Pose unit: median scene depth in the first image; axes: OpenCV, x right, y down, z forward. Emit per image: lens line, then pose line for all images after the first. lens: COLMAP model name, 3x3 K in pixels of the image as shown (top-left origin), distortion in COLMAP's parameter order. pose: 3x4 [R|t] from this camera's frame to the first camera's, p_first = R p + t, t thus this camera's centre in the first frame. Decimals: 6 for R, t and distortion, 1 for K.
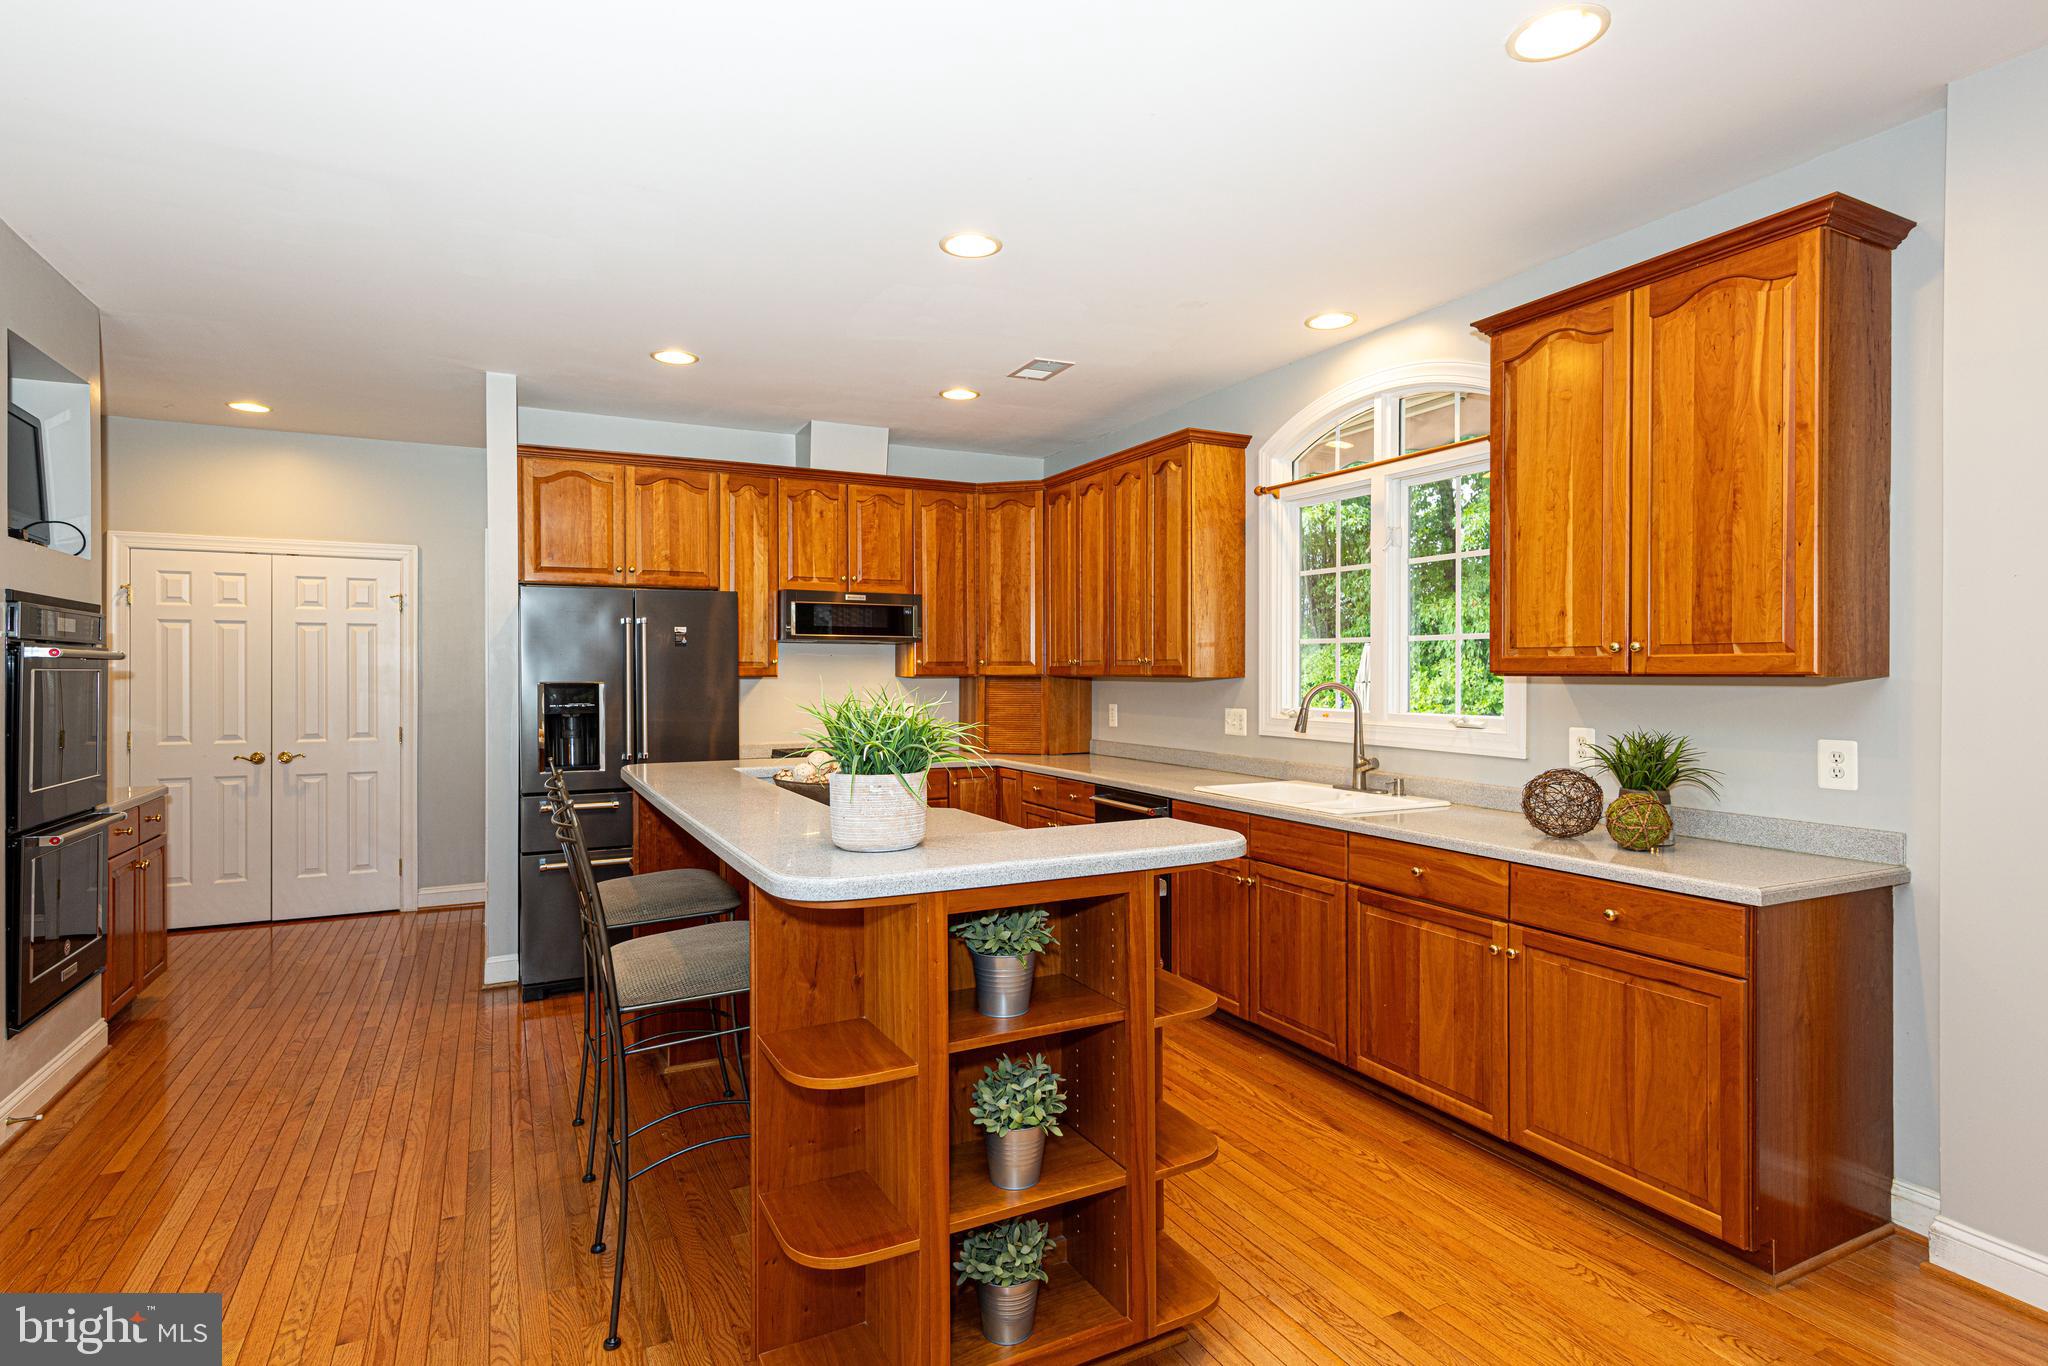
lens RADIAL K [[1054.0, 0, 1011.8], [0, 1054.0, 670.2], [0, 0, 1]] dist [0.011309, -0.001606]
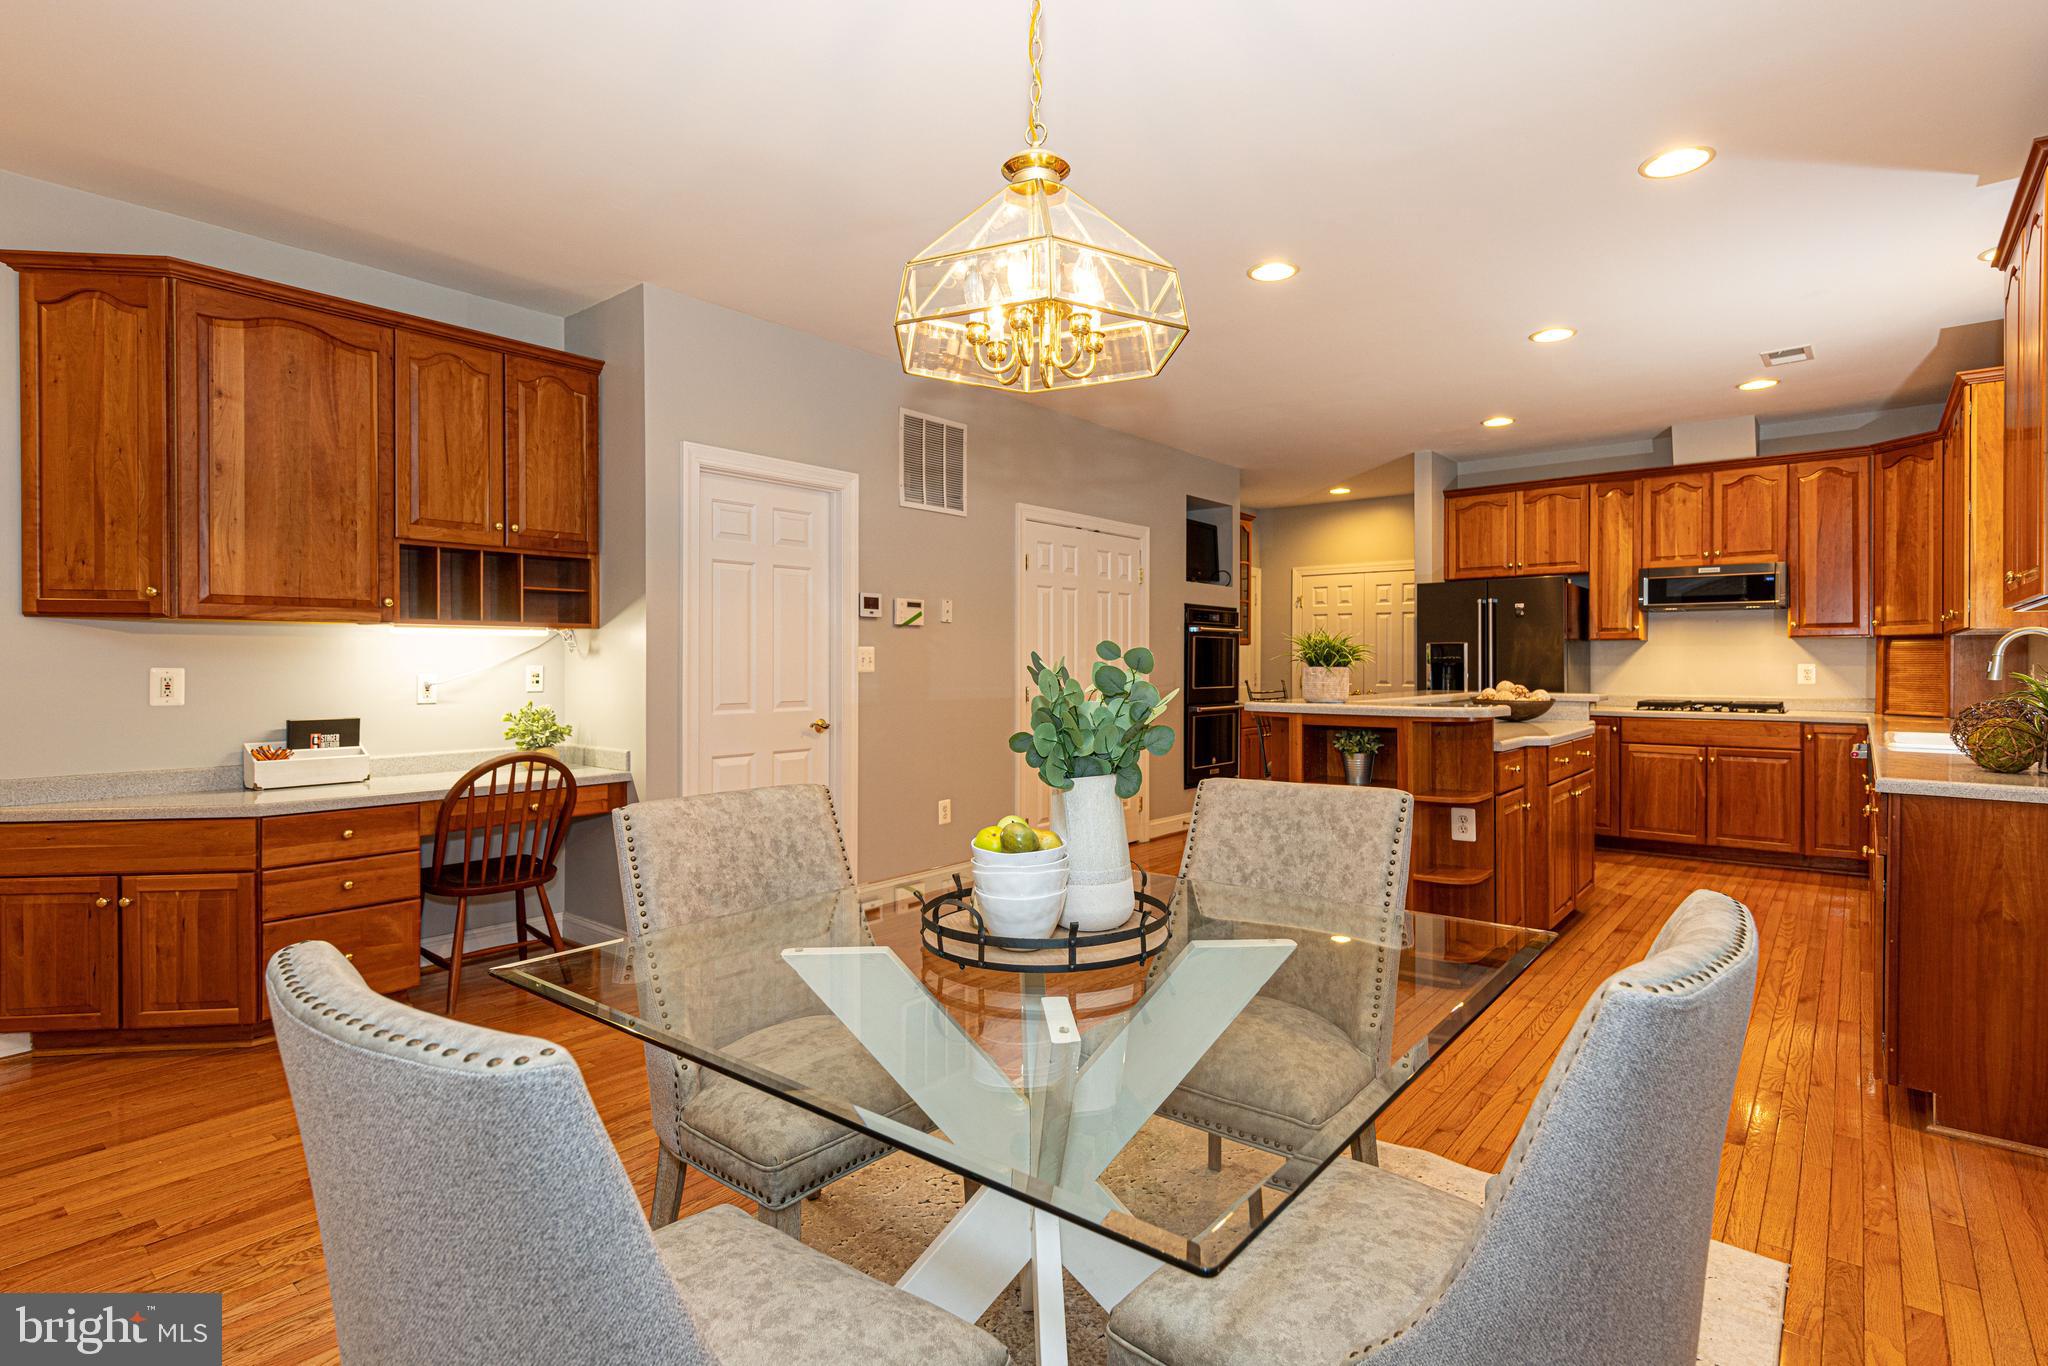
lens RADIAL K [[1054.0, 0, 1026.4], [0, 1054.0, 677.7], [0, 0, 1]] dist [0.011309, -0.001606]
pose [[0.384693, 0.014610, -0.922929, 0.639651], [-0.000548, 0.999878, 0.015600, 0.031783], [0.923045, -0.005495, 0.384654, -0.143942]]
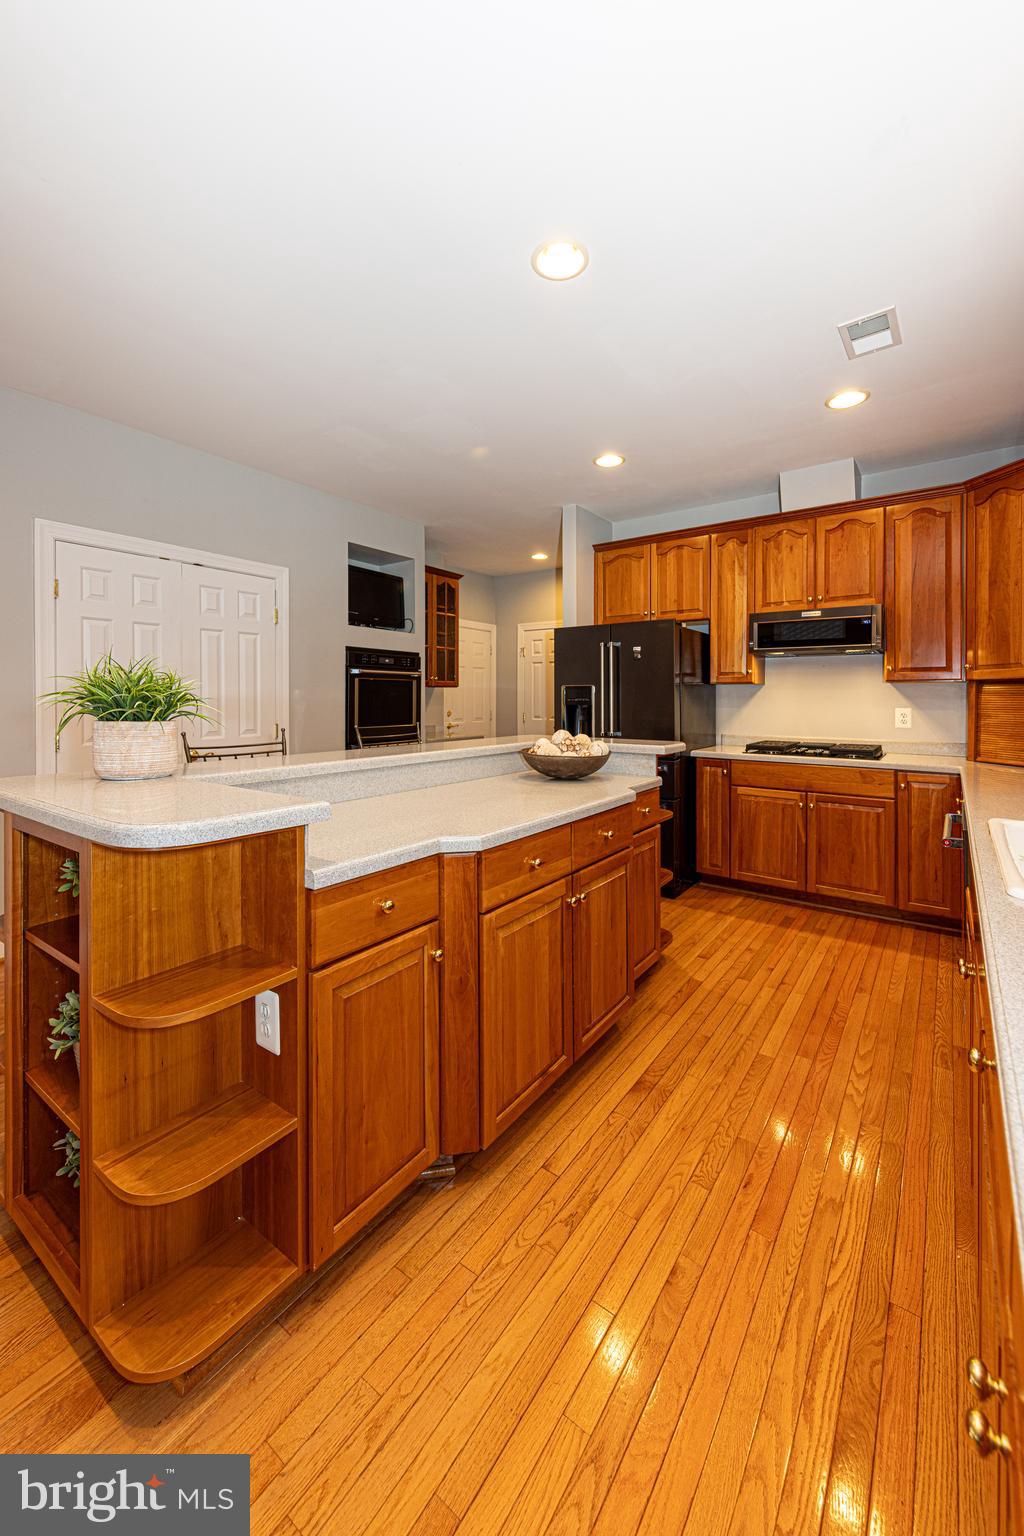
lens RADIAL K [[601.6, 0, 552.4], [0, 601.6, 705.5], [0, 0, 1]] dist [0.002505, 0.000274]
pose [[0.460200, 0.014743, -0.887693, 0.310507], [-0.004532, 0.999888, 0.014257, 0.023838], [0.887804, -0.002538, 0.460215, 0.439140]]
